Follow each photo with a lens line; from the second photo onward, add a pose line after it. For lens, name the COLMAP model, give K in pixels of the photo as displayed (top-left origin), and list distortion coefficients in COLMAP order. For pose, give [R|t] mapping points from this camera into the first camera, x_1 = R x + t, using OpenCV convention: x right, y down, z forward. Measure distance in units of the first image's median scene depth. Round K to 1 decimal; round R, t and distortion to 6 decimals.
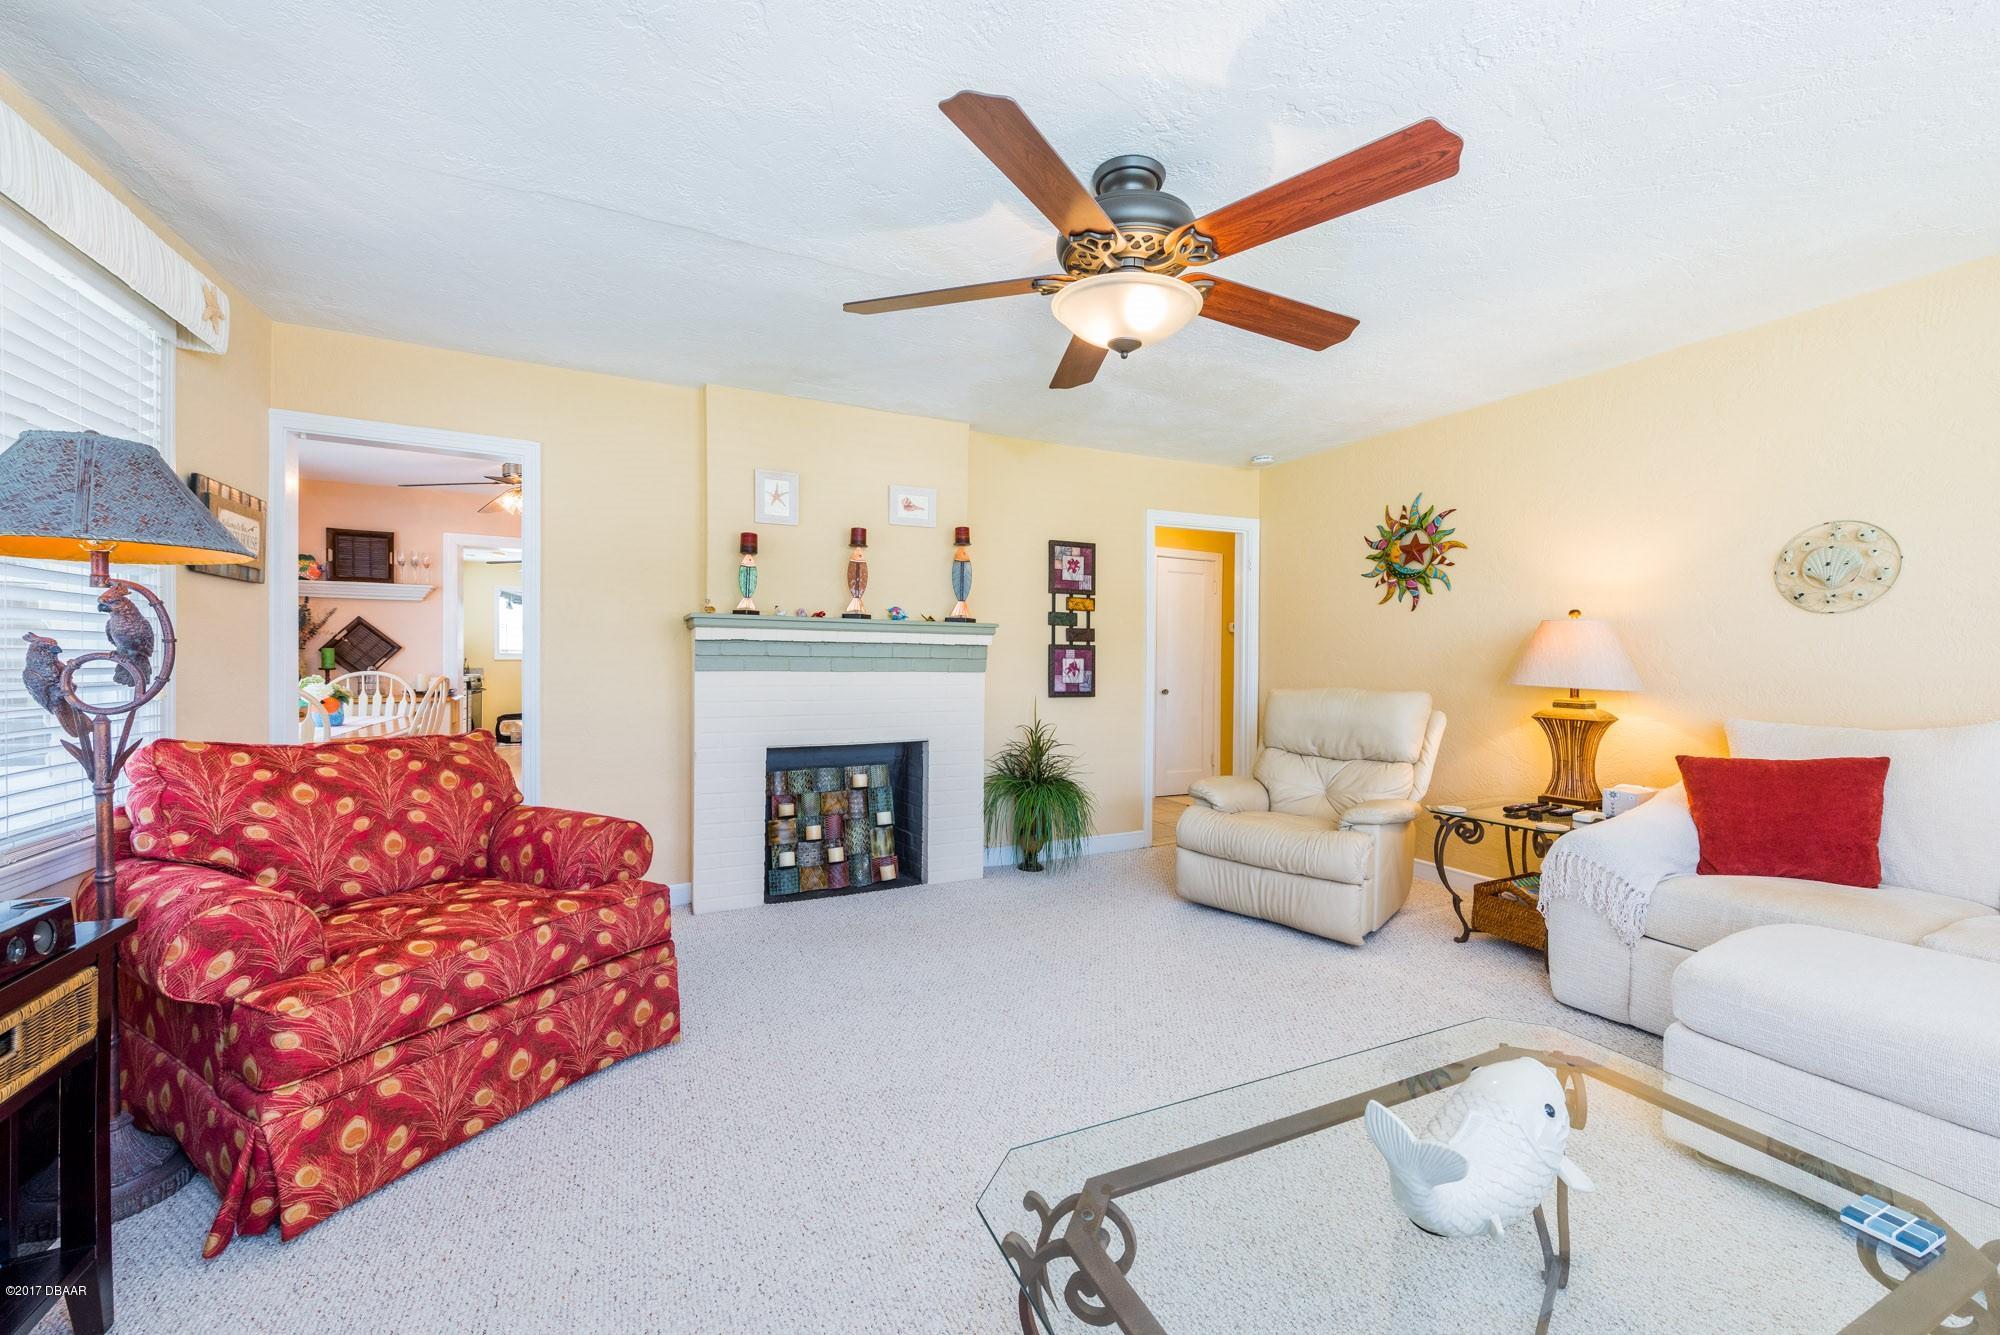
lens RADIAL K [[780.4, 0, 1010.7], [0, 780.4, 670.1], [0, 0, 1]] dist [0.008154, -0.001042]
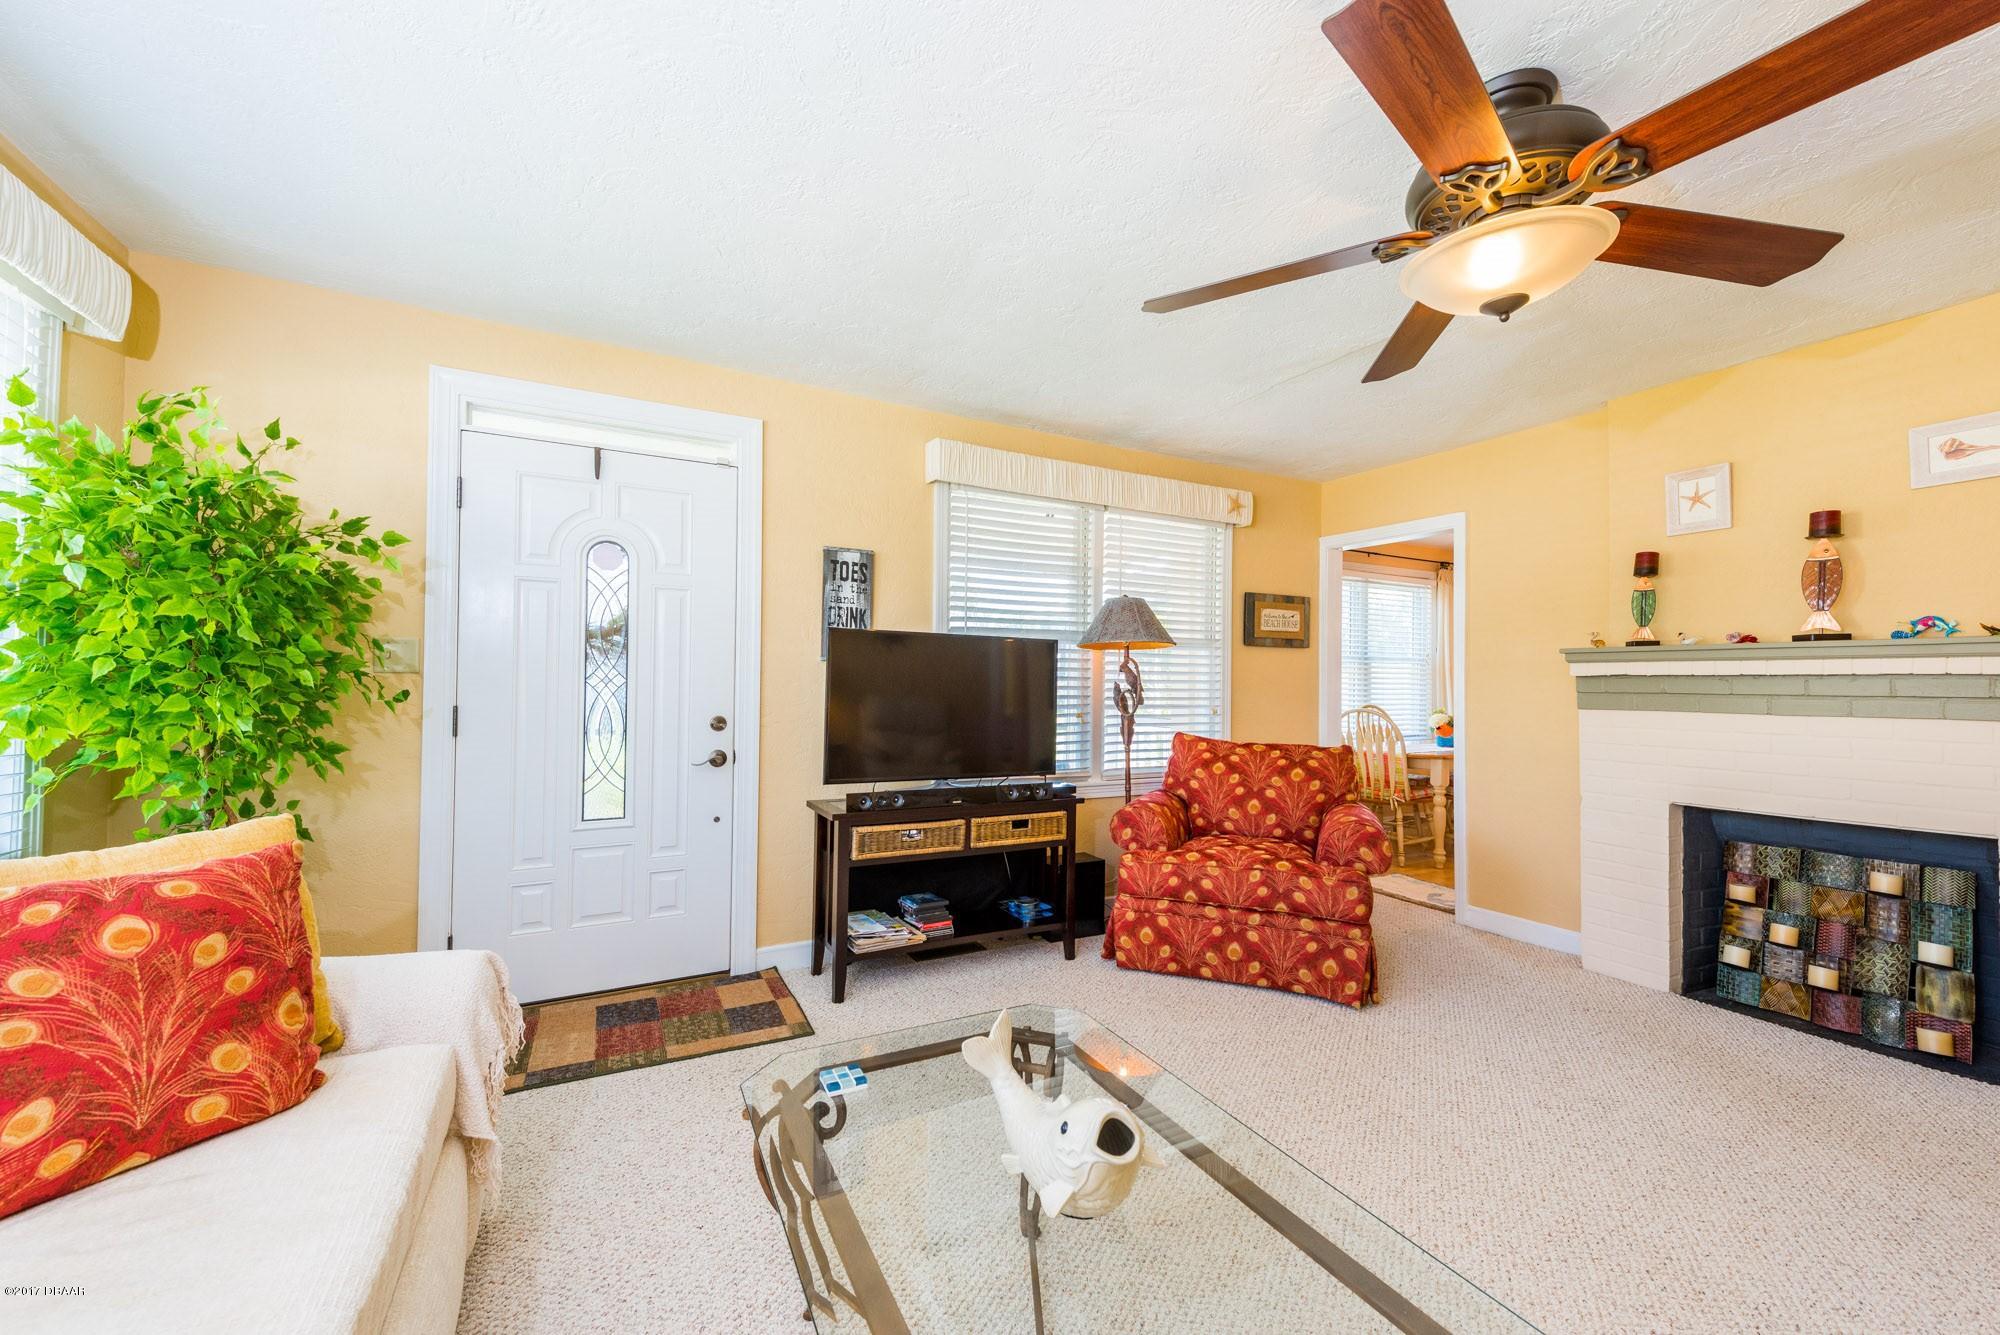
lens RADIAL K [[780.4, 0, 1005.9], [0, 780.4, 669.4], [0, 0, 1]] dist [0.008154, -0.001042]
pose [[0.035111, -0.028810, -0.998968, 0.587846], [-0.023255, 0.999290, -0.029636, -0.002596], [0.999113, 0.024272, 0.034416, 0.298902]]
